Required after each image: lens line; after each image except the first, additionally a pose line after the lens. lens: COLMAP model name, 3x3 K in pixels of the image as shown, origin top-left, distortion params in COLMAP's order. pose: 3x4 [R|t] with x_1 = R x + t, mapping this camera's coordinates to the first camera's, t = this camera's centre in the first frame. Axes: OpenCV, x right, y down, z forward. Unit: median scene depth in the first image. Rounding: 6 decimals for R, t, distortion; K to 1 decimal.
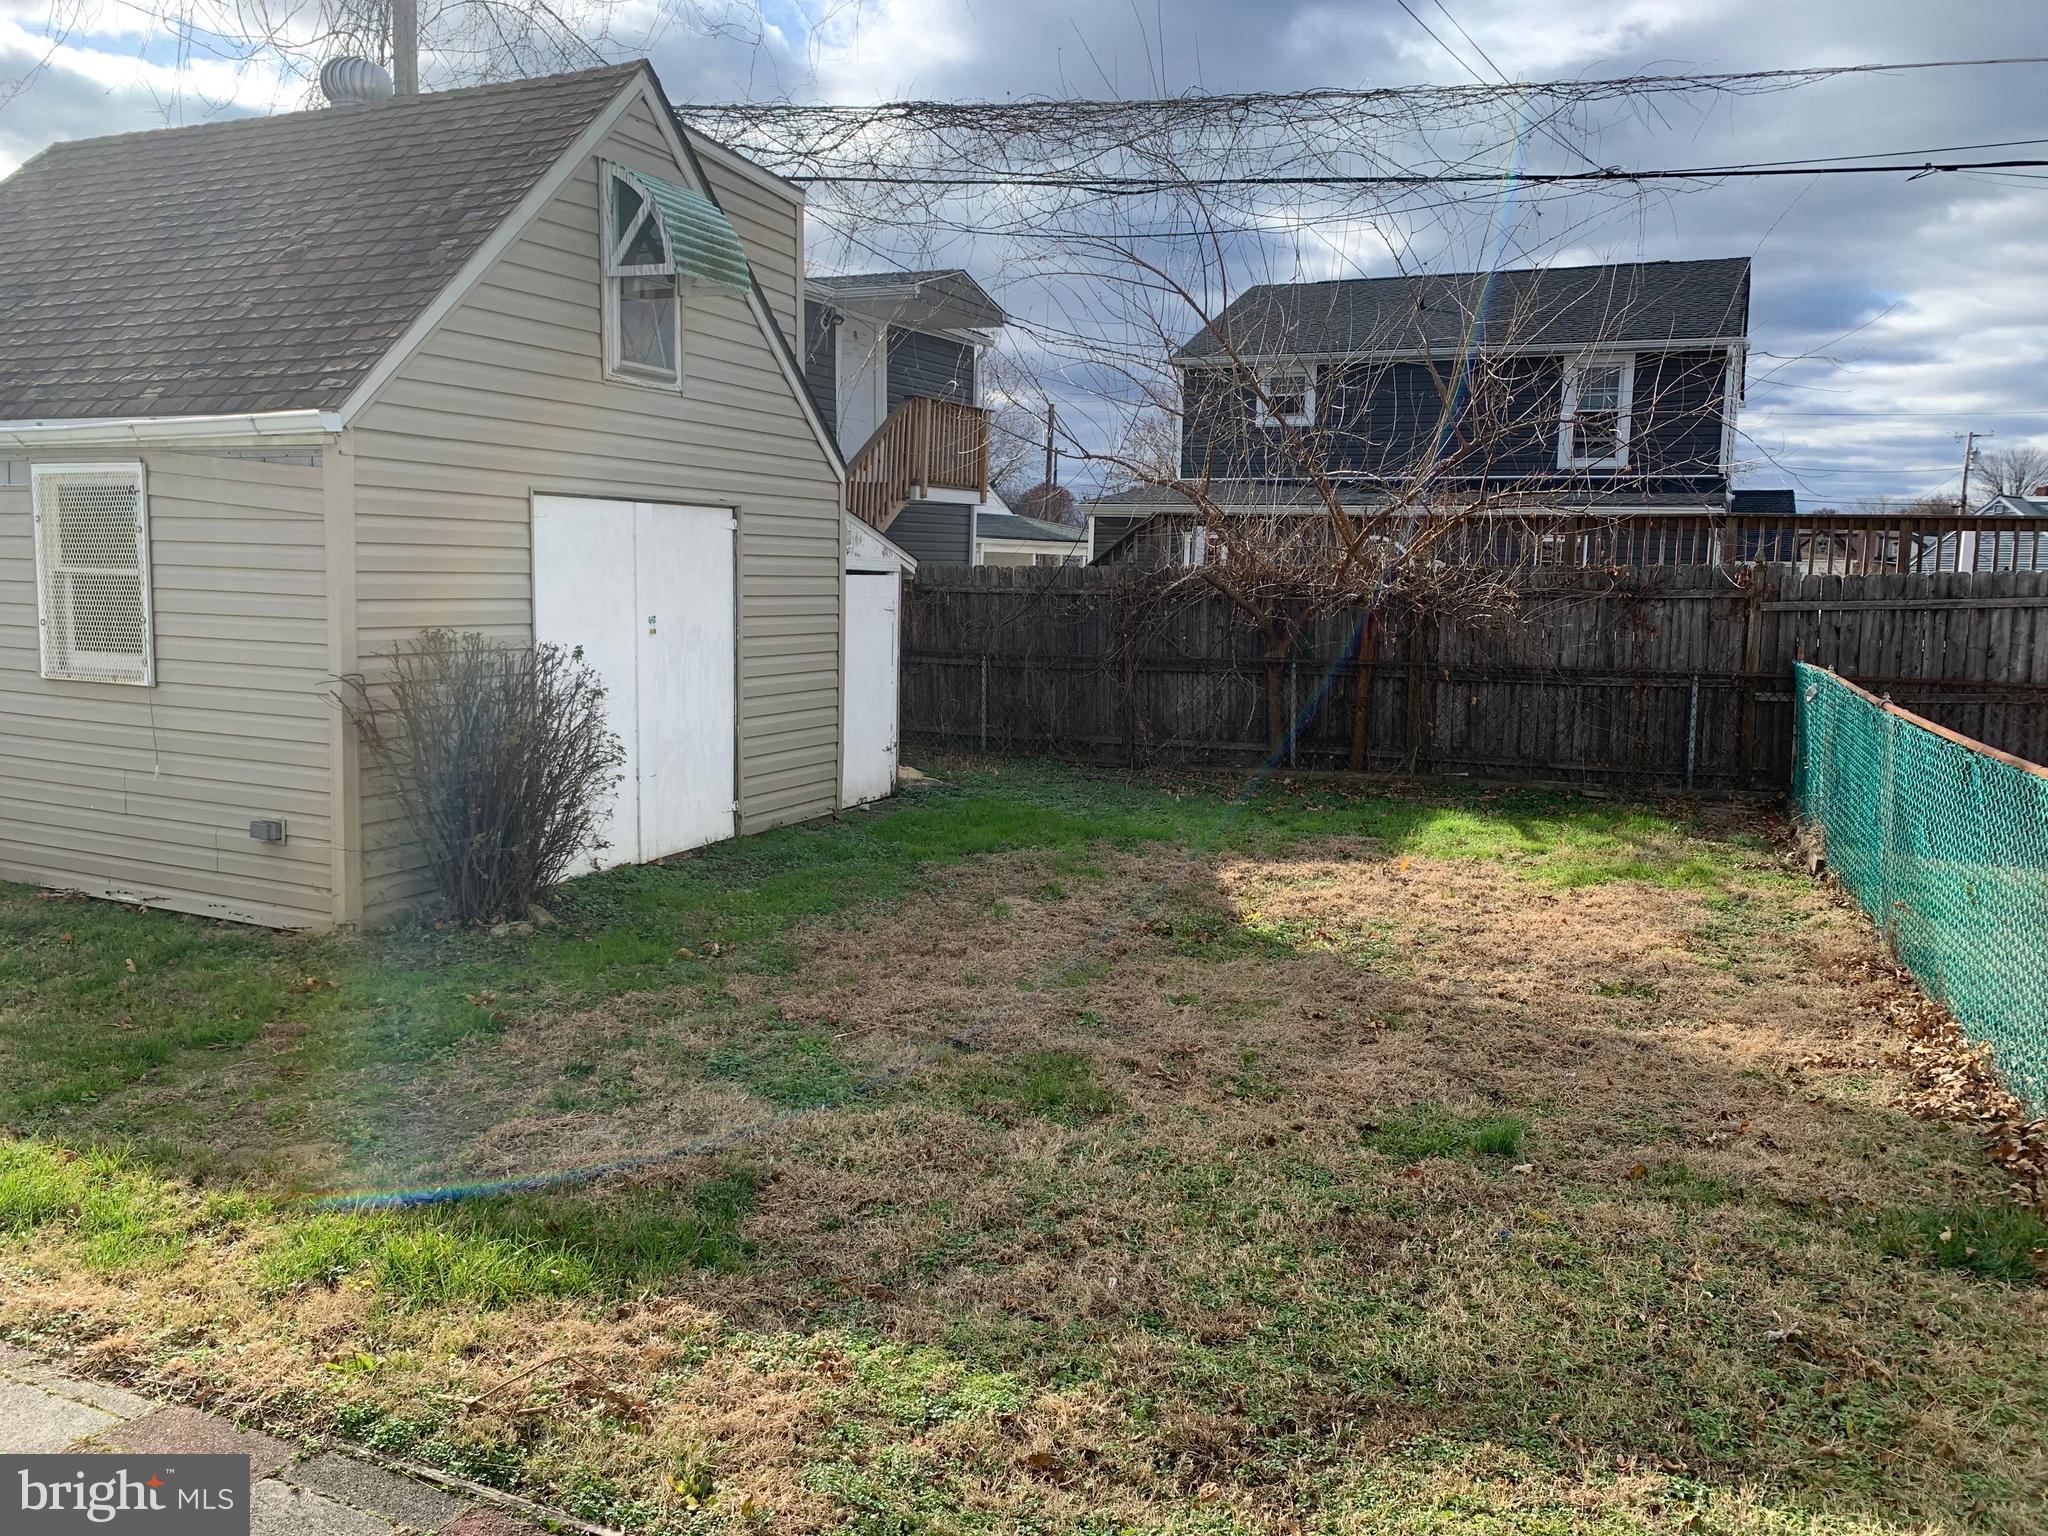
lens RADIAL K [[1552.9, 0, 1021.2], [0, 1552.9, 713.6], [0, 0, 1]] dist [0.108031, -0.058842]
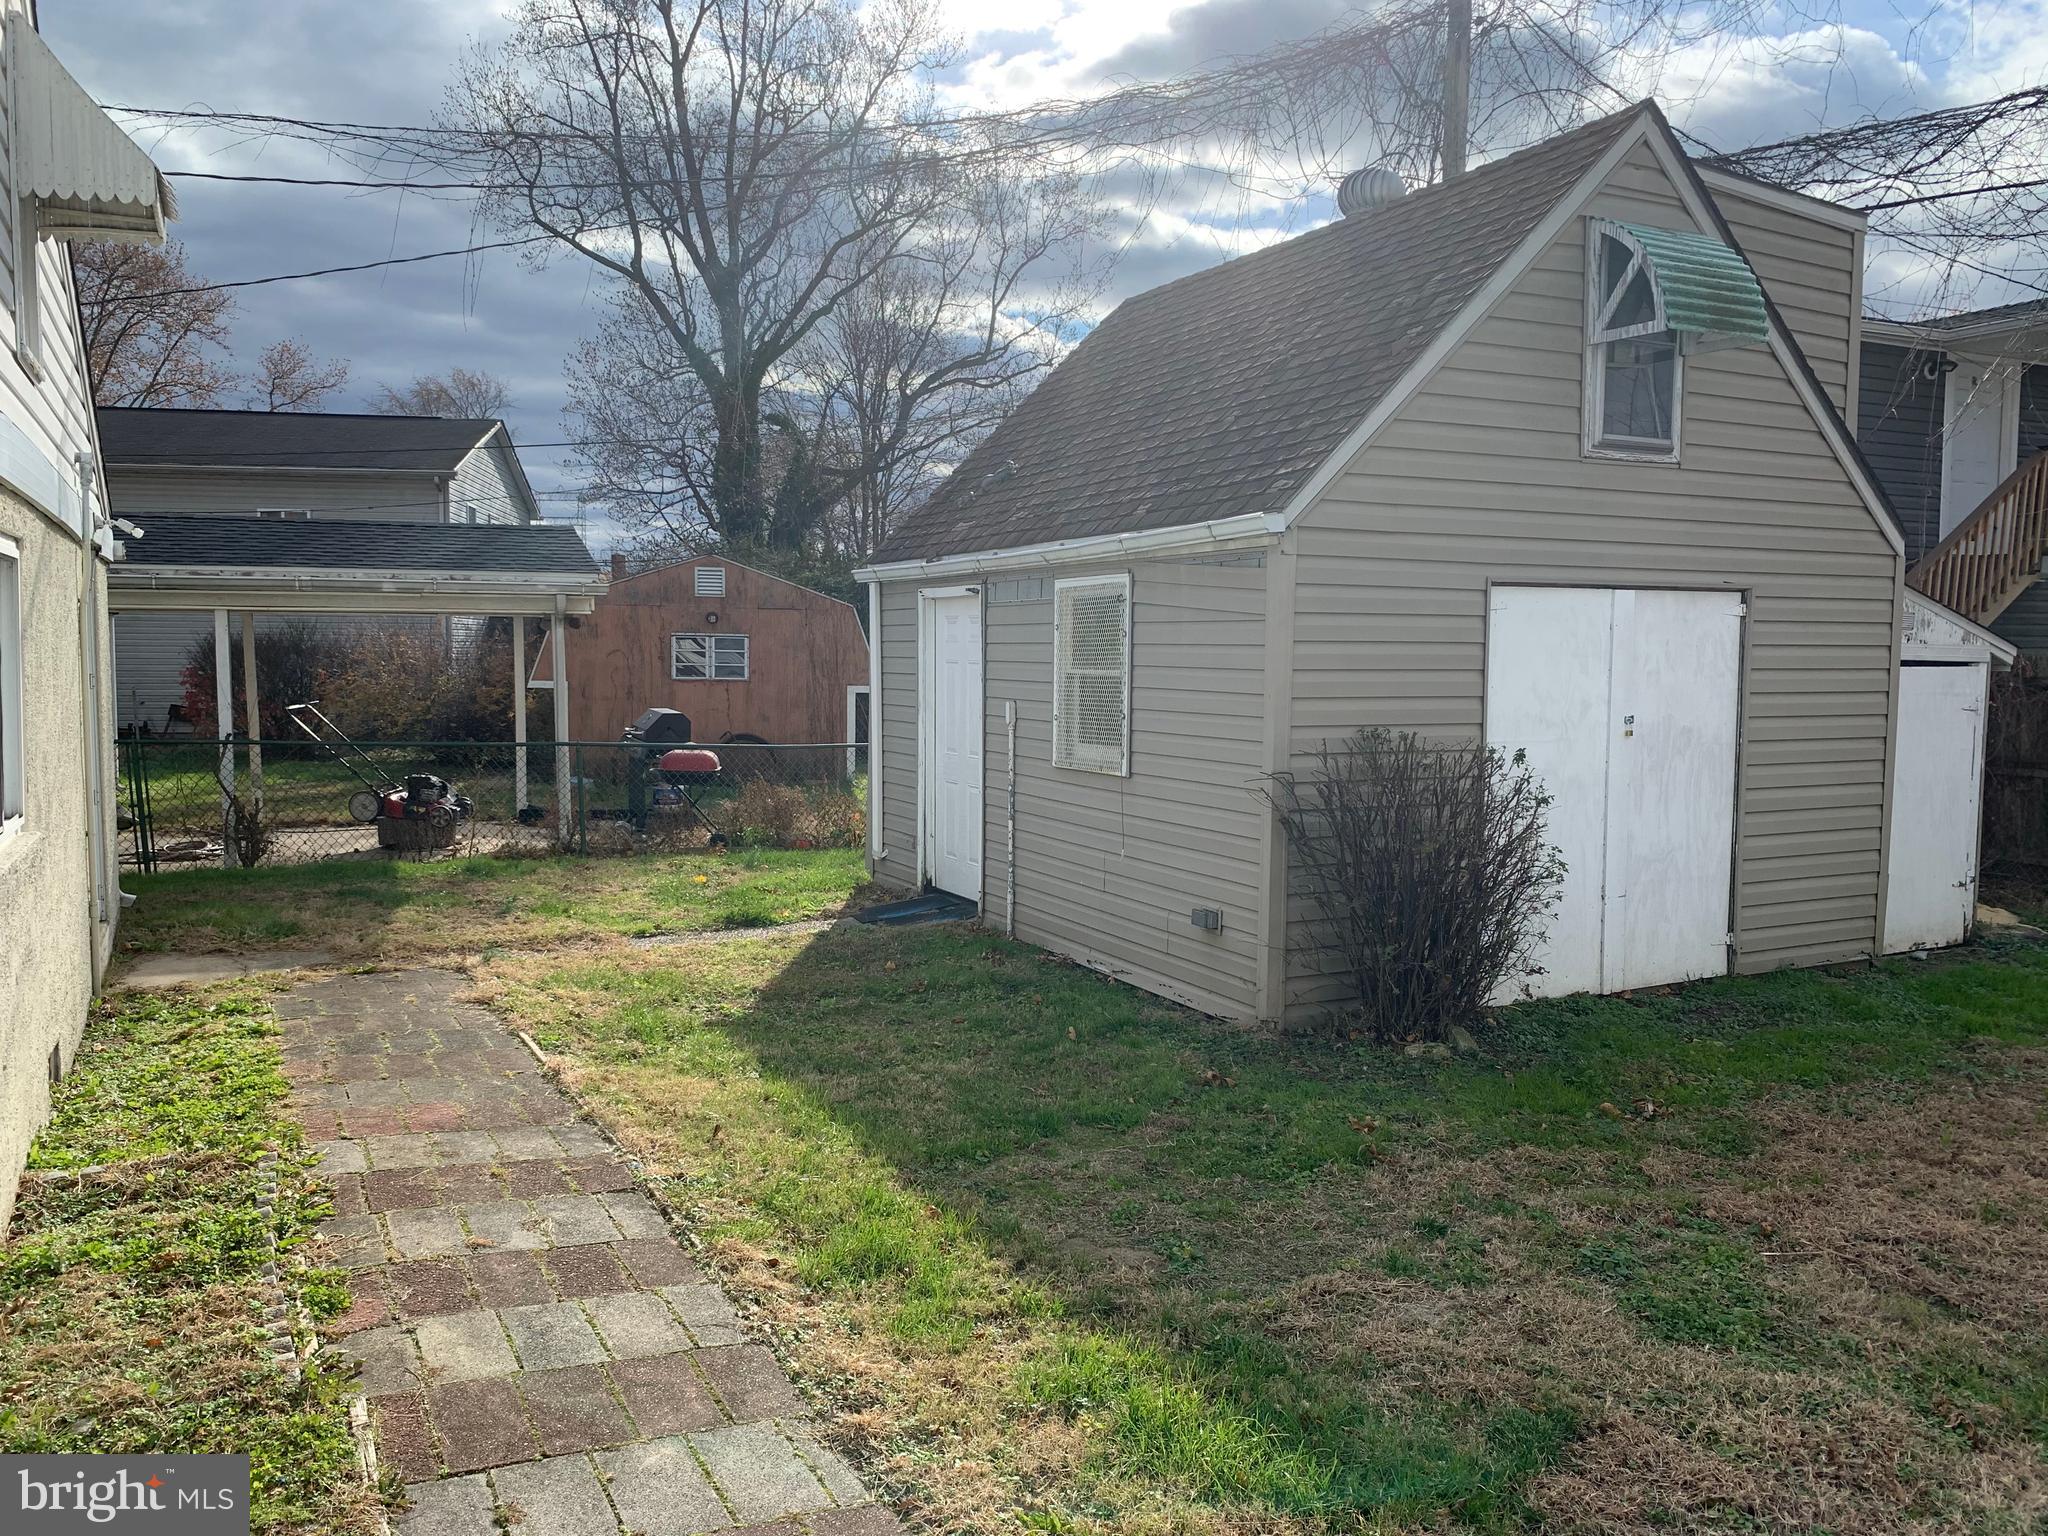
lens RADIAL K [[1588.9, 0, 1011.5], [0, 1588.9, 760.9], [0, 0, 1]] dist [0.046698, -0.035219]
pose [[0.795902, 0.030567, -0.604653, 0.047314], [-0.049852, 0.998642, -0.015136, -0.007786], [0.603369, 0.042190, 0.796345, 0.089108]]
